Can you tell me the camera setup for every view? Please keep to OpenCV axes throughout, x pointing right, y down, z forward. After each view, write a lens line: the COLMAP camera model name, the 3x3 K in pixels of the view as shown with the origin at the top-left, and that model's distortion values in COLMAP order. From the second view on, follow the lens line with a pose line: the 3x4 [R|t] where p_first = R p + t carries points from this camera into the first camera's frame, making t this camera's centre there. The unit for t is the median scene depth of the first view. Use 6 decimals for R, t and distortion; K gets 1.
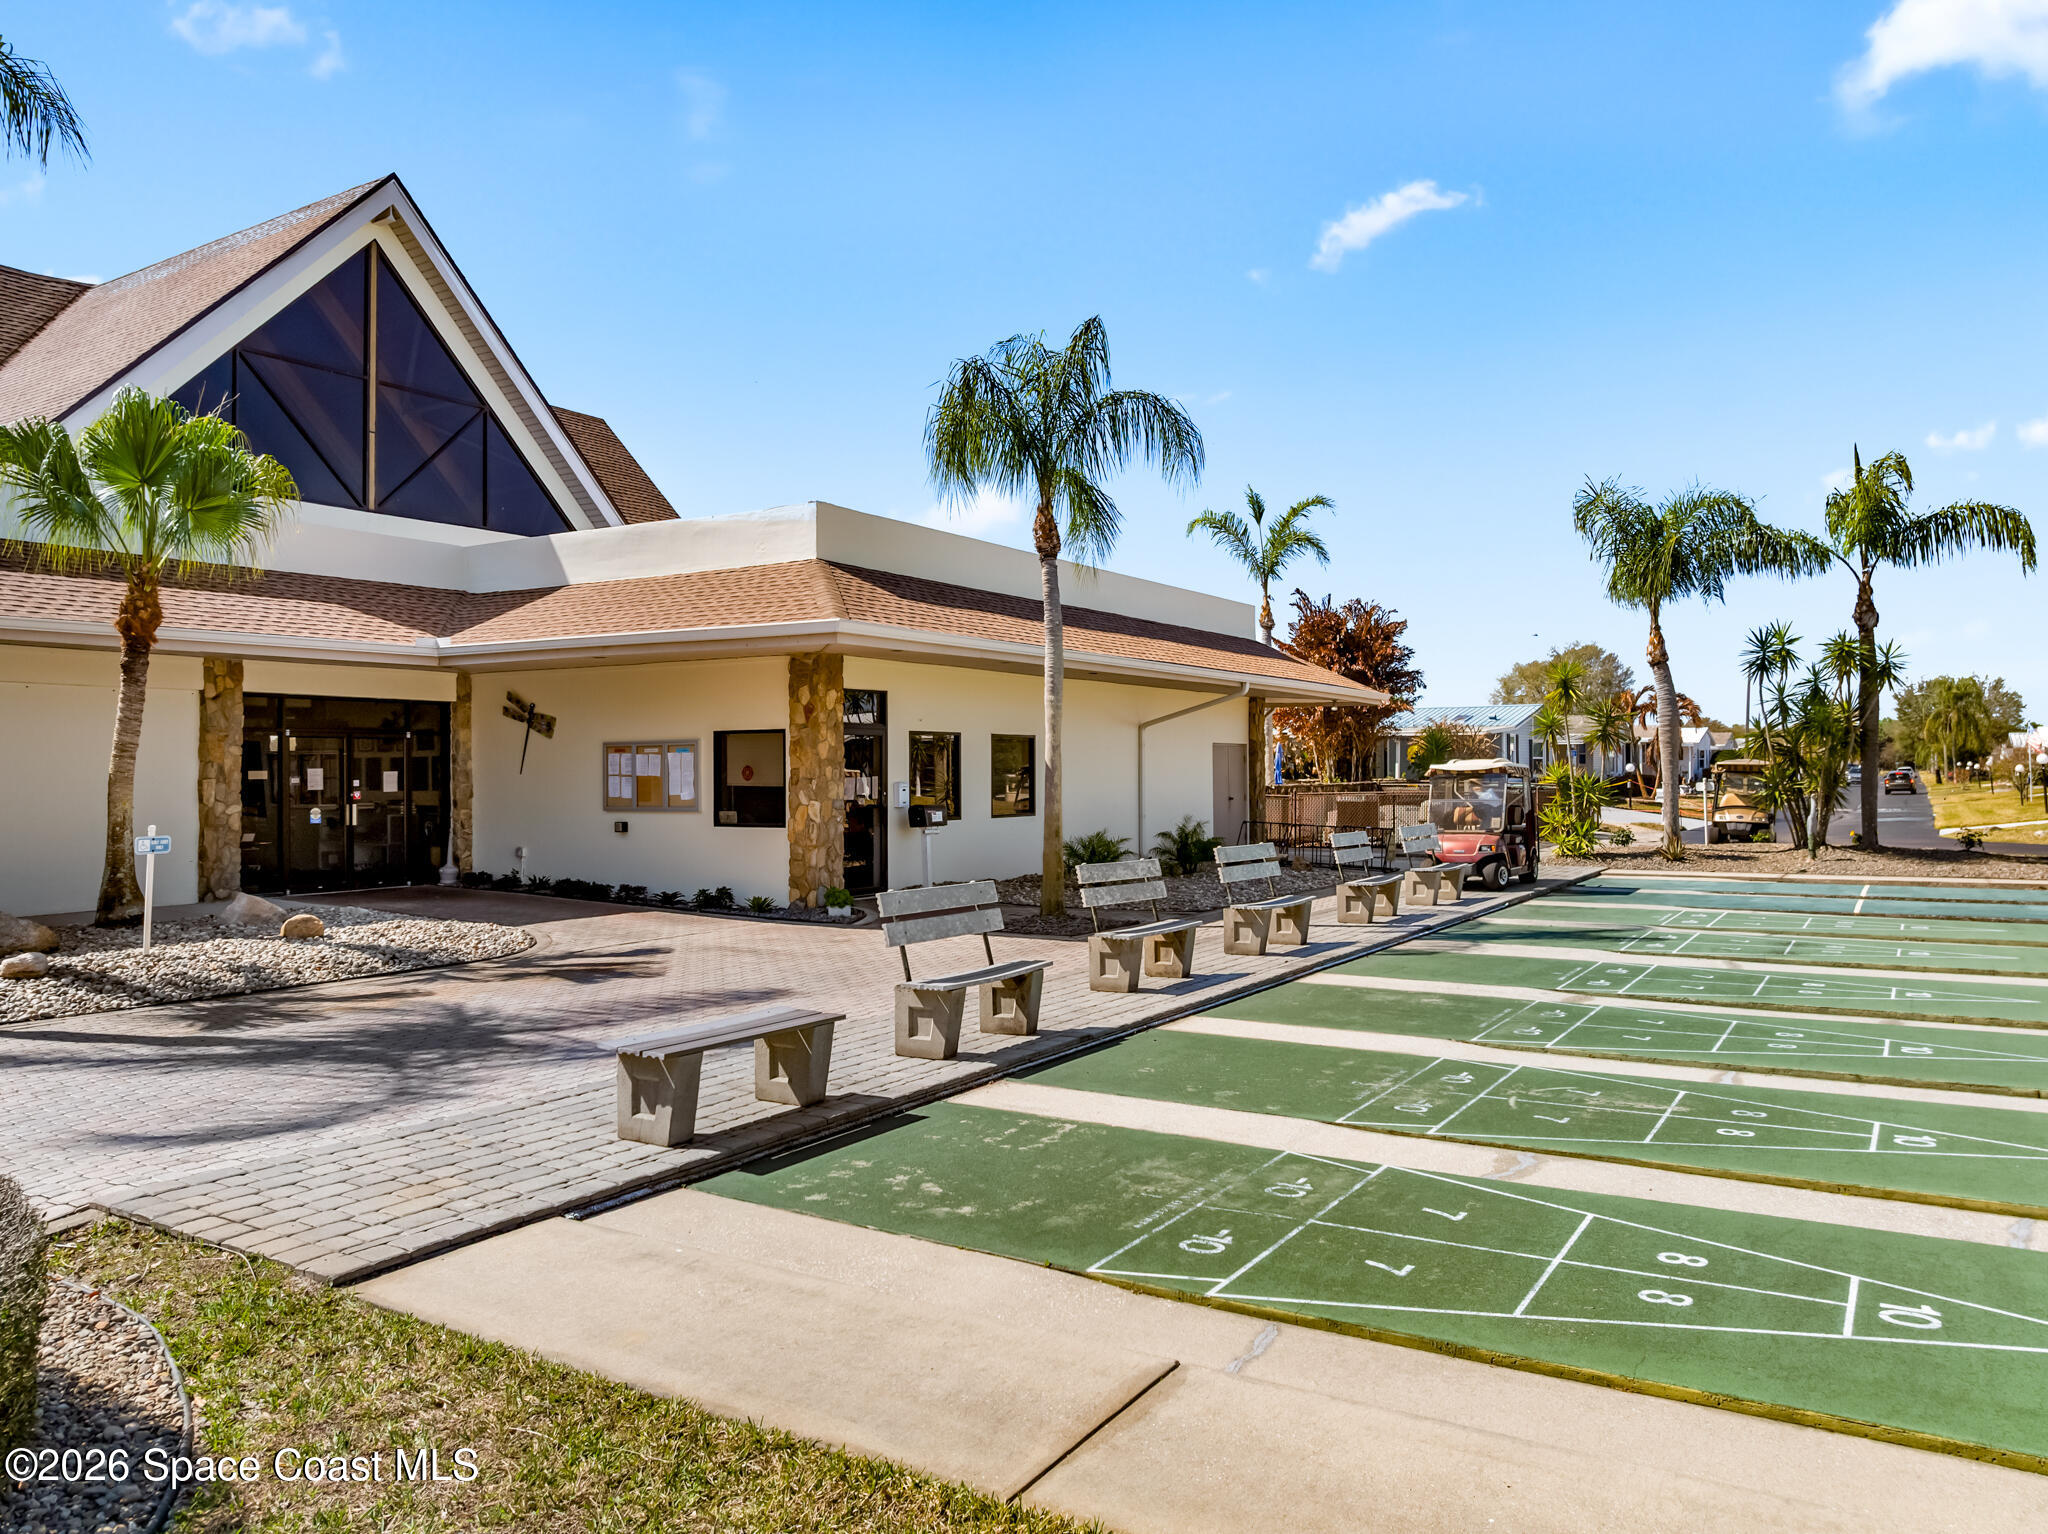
lens RADIAL K [[1474.6, 0, 1024.7], [0, 1474.6, 756.2], [0, 0, 1]] dist [-0.051180, 0.026059]
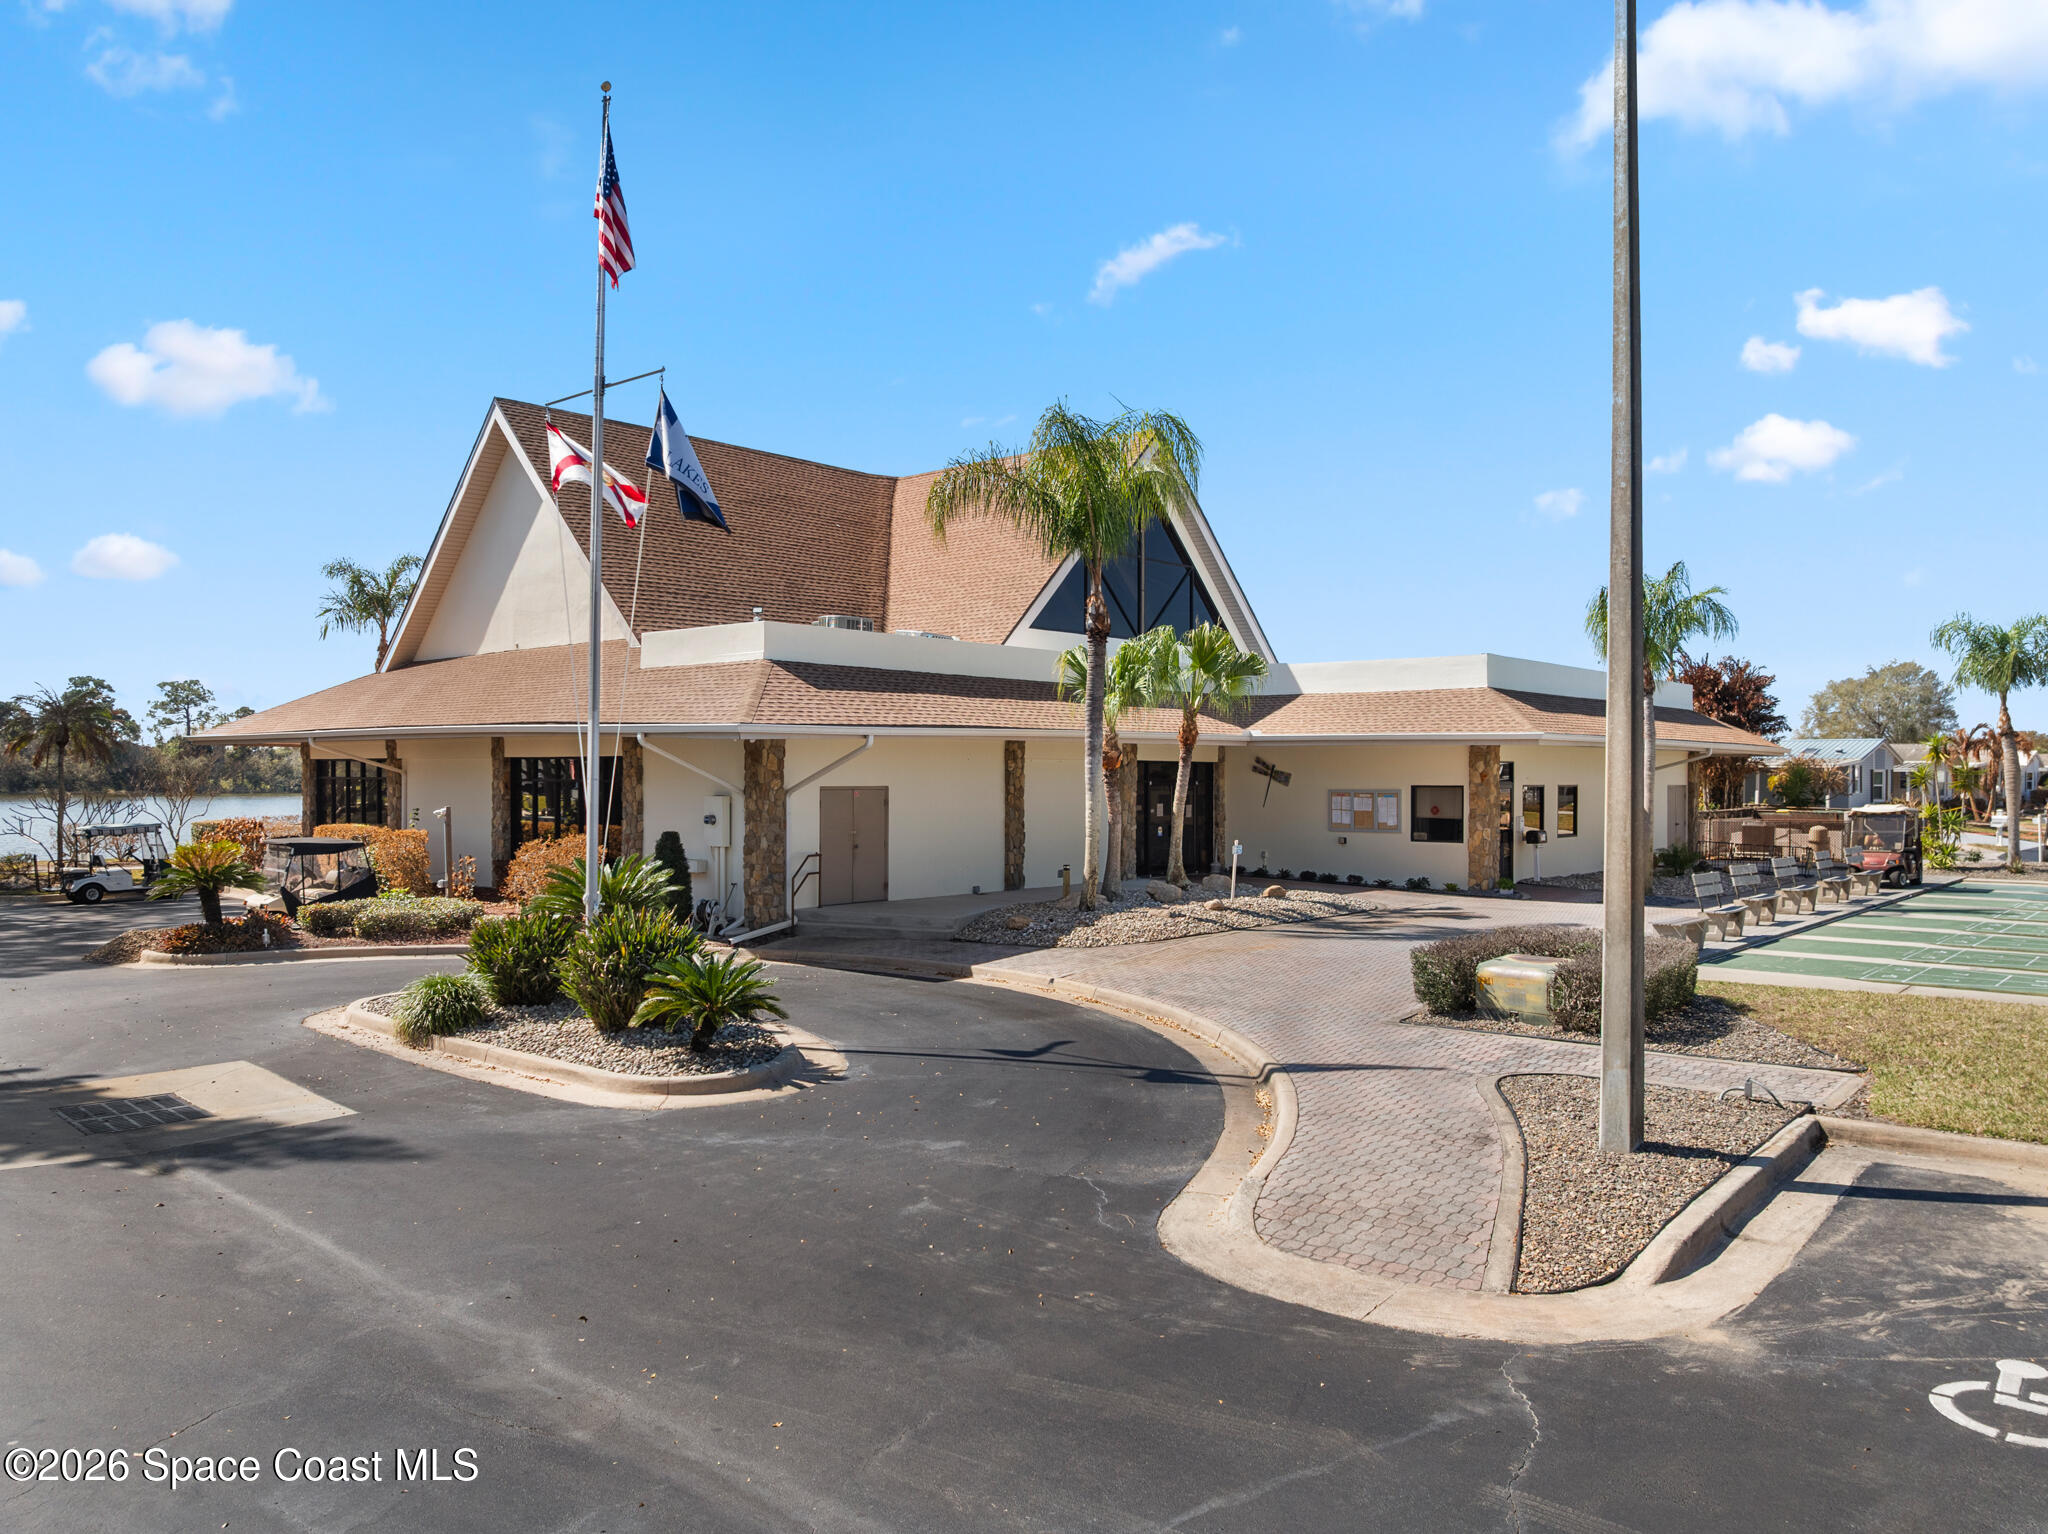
lens RADIAL K [[1474.6, 0, 1034.1], [0, 1474.6, 766.8], [0, 0, 1]] dist [-0.051180, 0.026059]
pose [[0.986127, 0.007404, -0.165830, -0.329993], [-0.006673, 0.999965, 0.004963, -0.040149], [0.165861, -0.003788, 0.986142, -0.681427]]
